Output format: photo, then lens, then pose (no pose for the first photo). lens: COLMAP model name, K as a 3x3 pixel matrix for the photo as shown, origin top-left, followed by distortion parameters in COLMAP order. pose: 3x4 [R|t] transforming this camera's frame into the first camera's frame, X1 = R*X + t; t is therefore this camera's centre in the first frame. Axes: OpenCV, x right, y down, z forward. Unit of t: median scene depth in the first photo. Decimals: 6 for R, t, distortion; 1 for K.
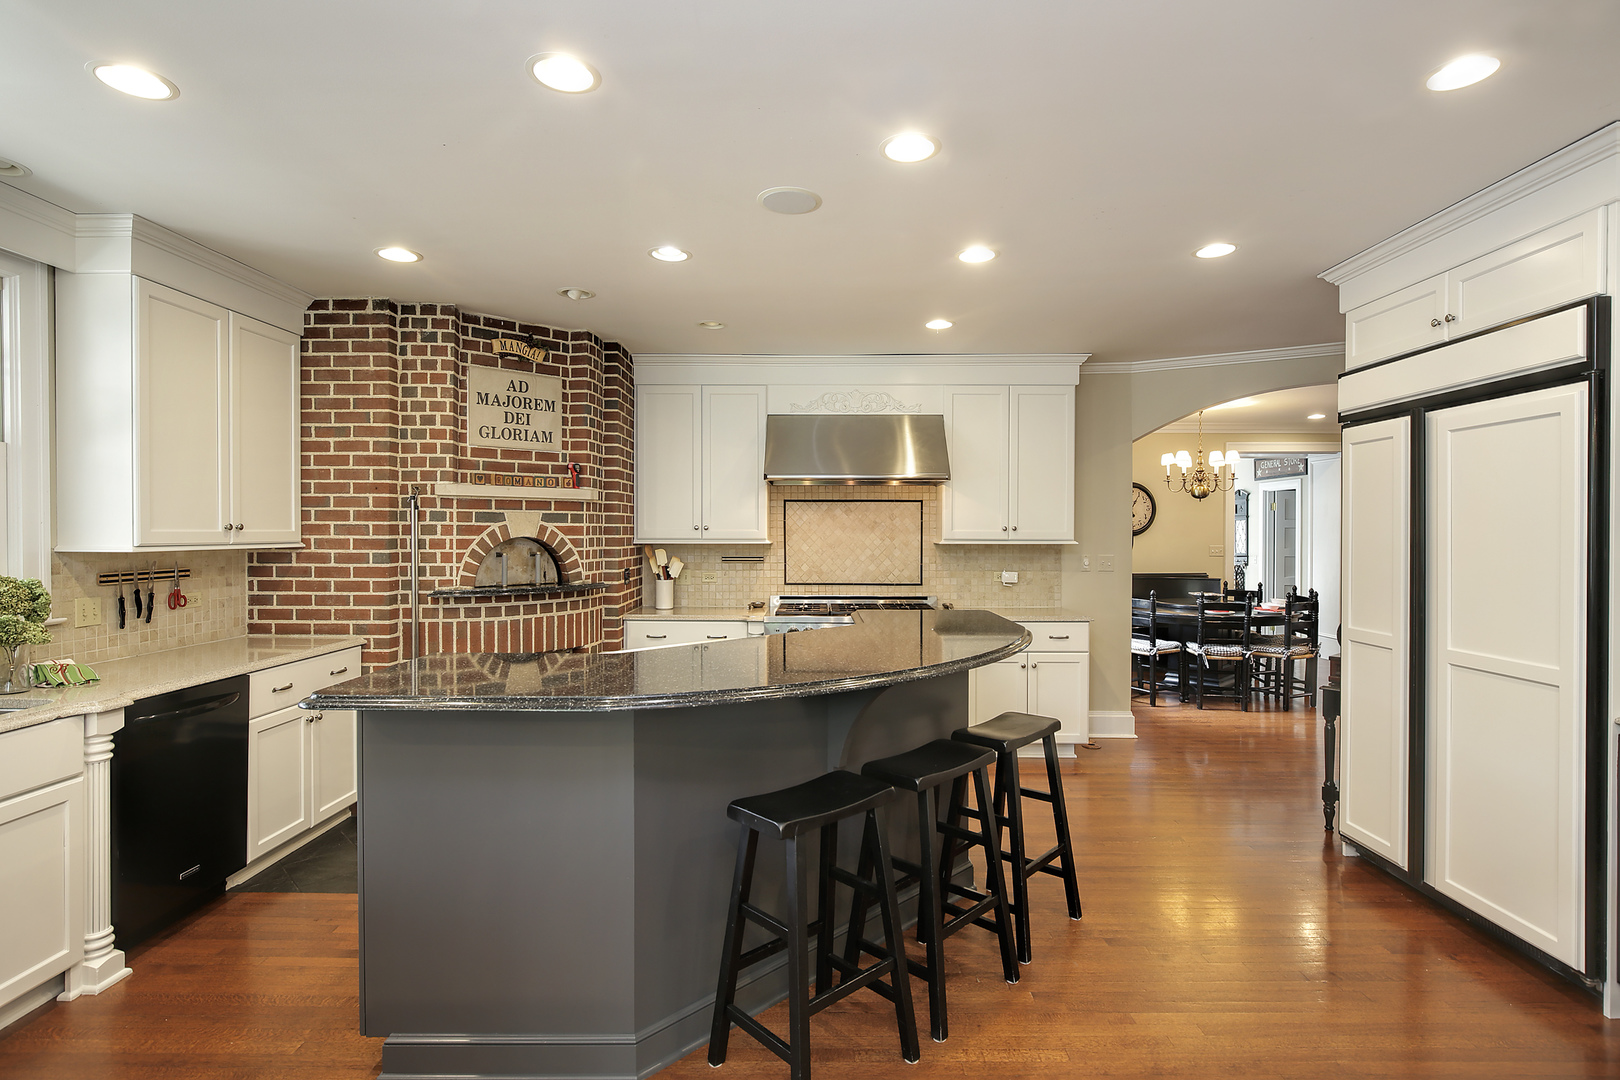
lens RADIAL K [[786.3, 0, 812.9], [0, 786.3, 535.9], [0, 0, 1]] dist [0.000991, 0.000178]
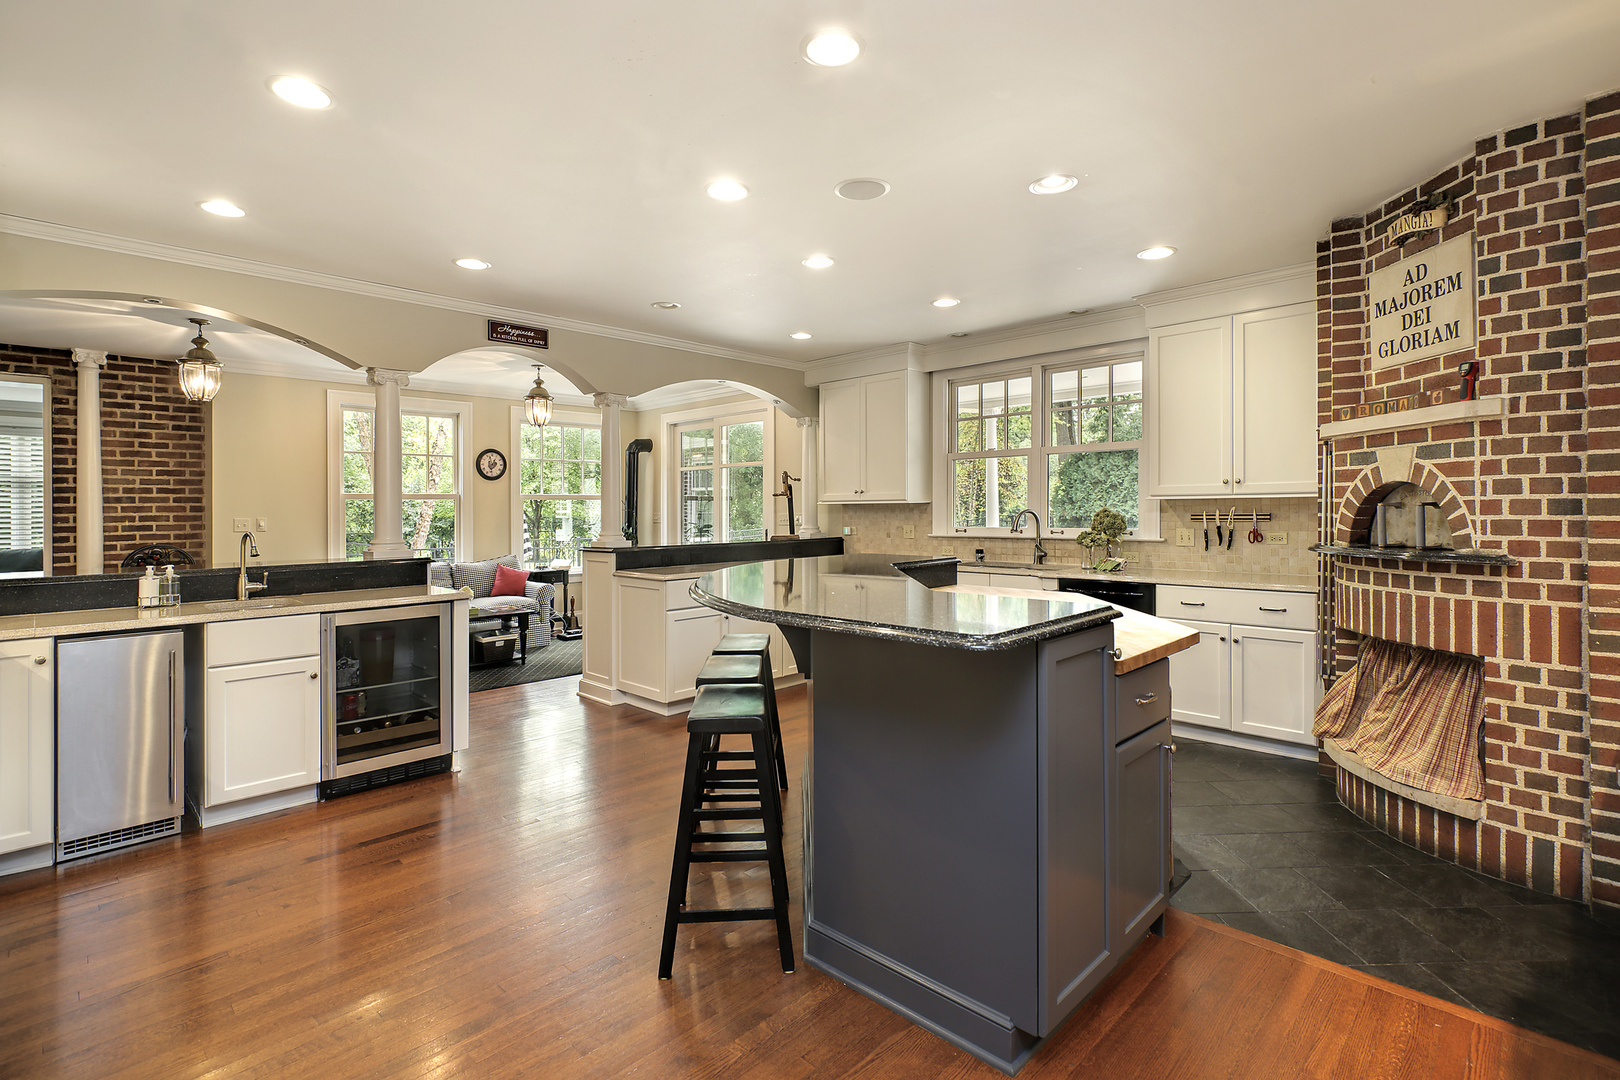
lens RADIAL K [[758.5, 0, 819.6], [0, 758.5, 509.5], [0, 0, 1]] dist [0.000958, 0.000088]
pose [[-0.679956, -0.002753, -0.733248, 0.509490], [-0.007627, 0.999965, 0.003318, 0.028674], [0.733213, 0.007849, -0.679954, 1.066282]]
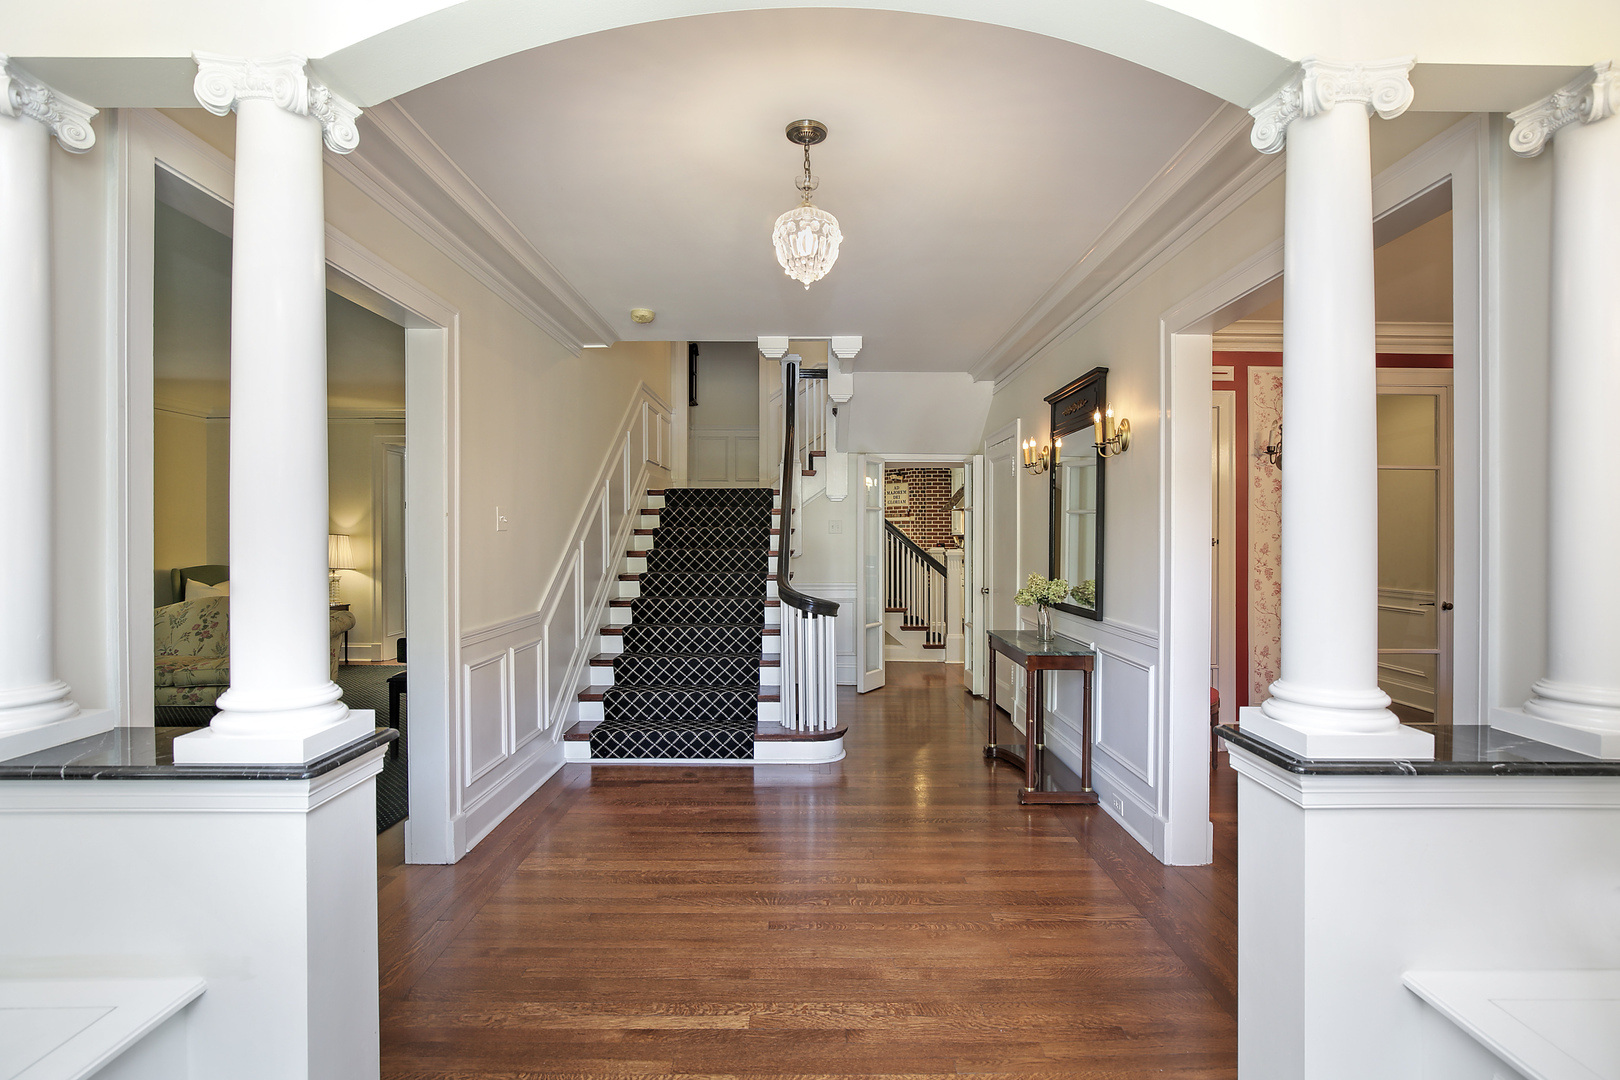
lens RADIAL K [[786.3, 0, 810.6], [0, 786.3, 538.7], [0, 0, 1]] dist [0.000991, 0.000178]
pose [[0.024098, -0.000855, -0.999709, 2.984019], [-0.003236, 0.999994, -0.000933, 0.033312], [0.999704, 0.003258, 0.024095, 0.541287]]
